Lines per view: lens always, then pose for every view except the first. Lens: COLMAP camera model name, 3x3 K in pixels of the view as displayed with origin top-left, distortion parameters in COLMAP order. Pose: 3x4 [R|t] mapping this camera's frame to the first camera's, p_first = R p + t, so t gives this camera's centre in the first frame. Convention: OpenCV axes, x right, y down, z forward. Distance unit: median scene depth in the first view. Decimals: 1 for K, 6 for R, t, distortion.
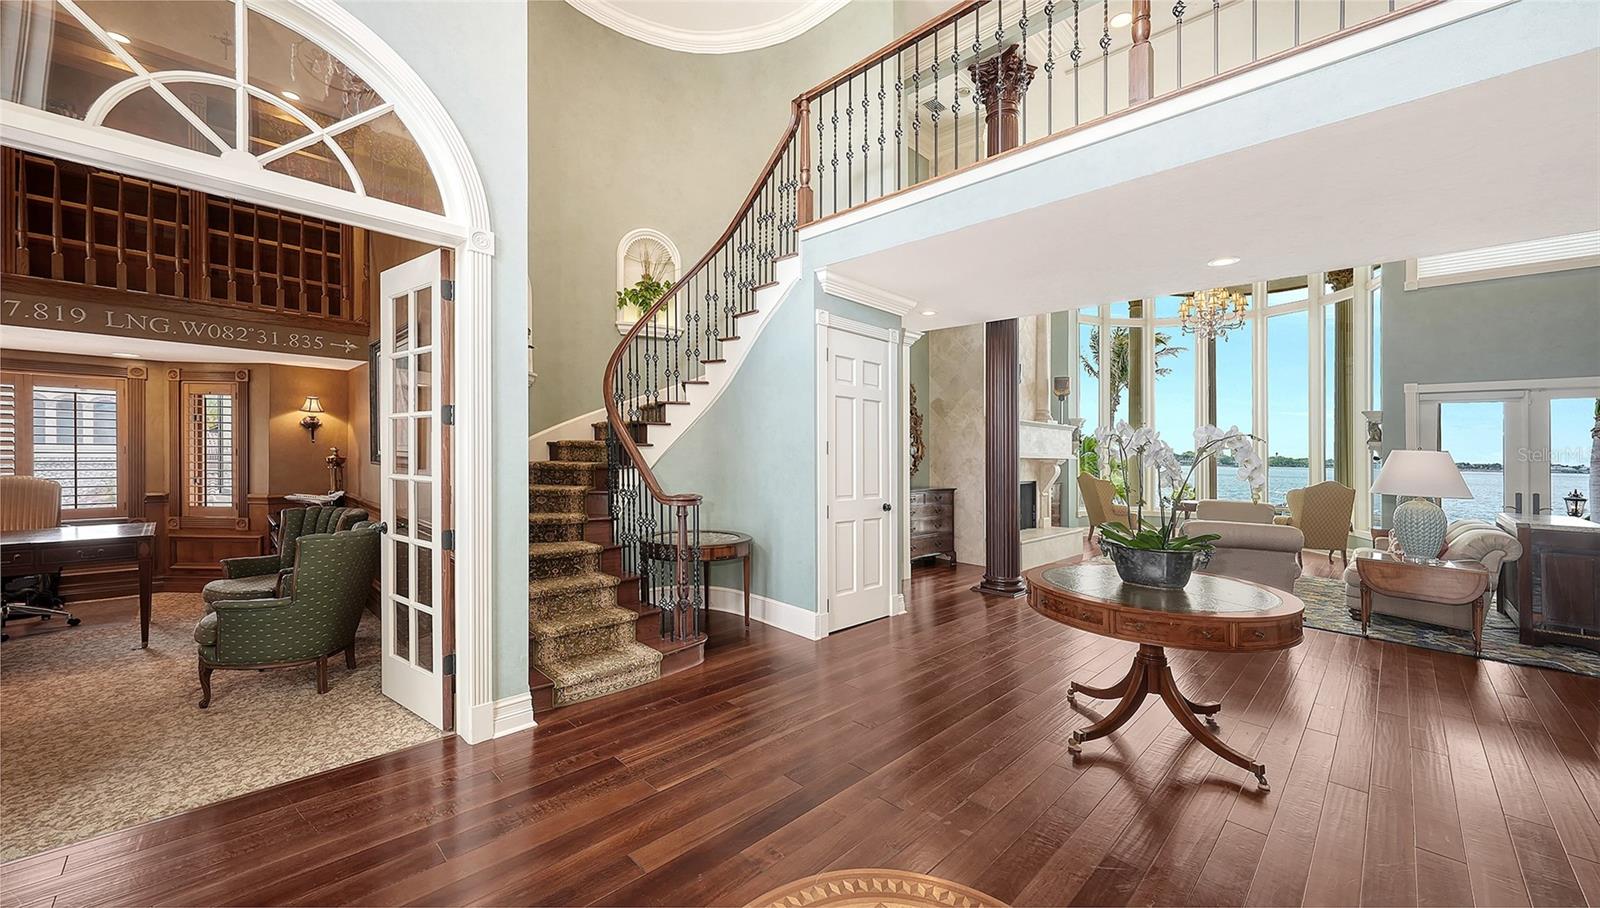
lens RADIAL K [[619.0, 0, 801.3], [0, 619.0, 457.1], [0, 0, 1]] dist [0.001082, -0.000084]
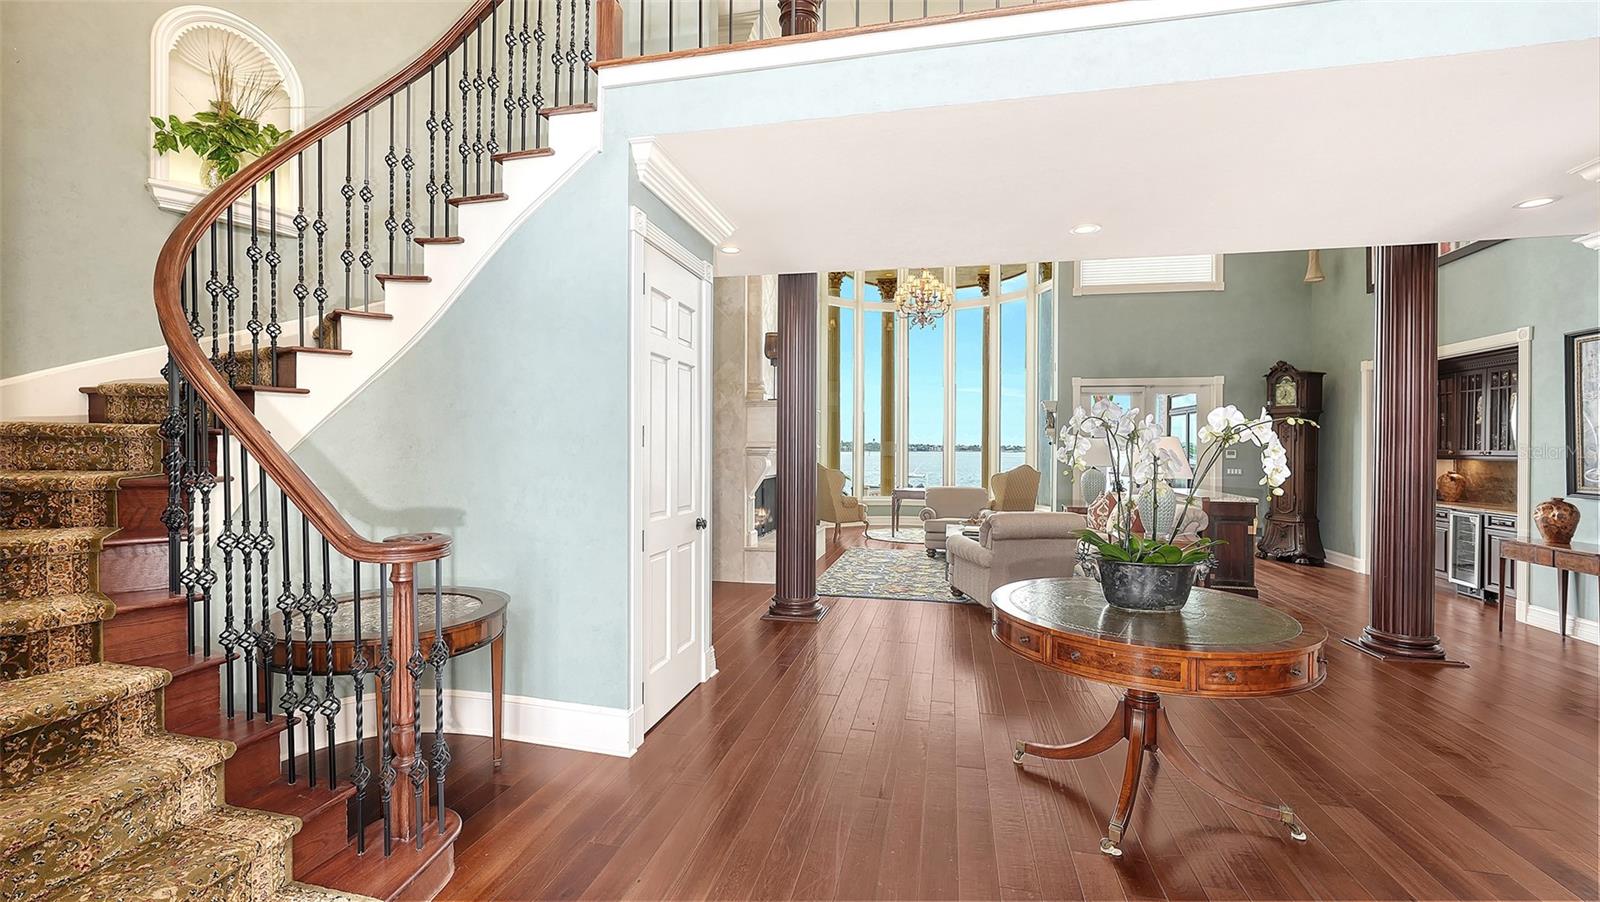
lens RADIAL K [[685.8, 0, 802.4], [0, 685.8, 438.2], [0, 0, 1]] dist [-0.006874, 0.001634]
pose [[0.848653, -0.007189, 0.528902, -0.167672], [0.013386, 0.999879, -0.007887, -0.004815], [-0.528781, 0.013774, 0.848646, 0.312817]]
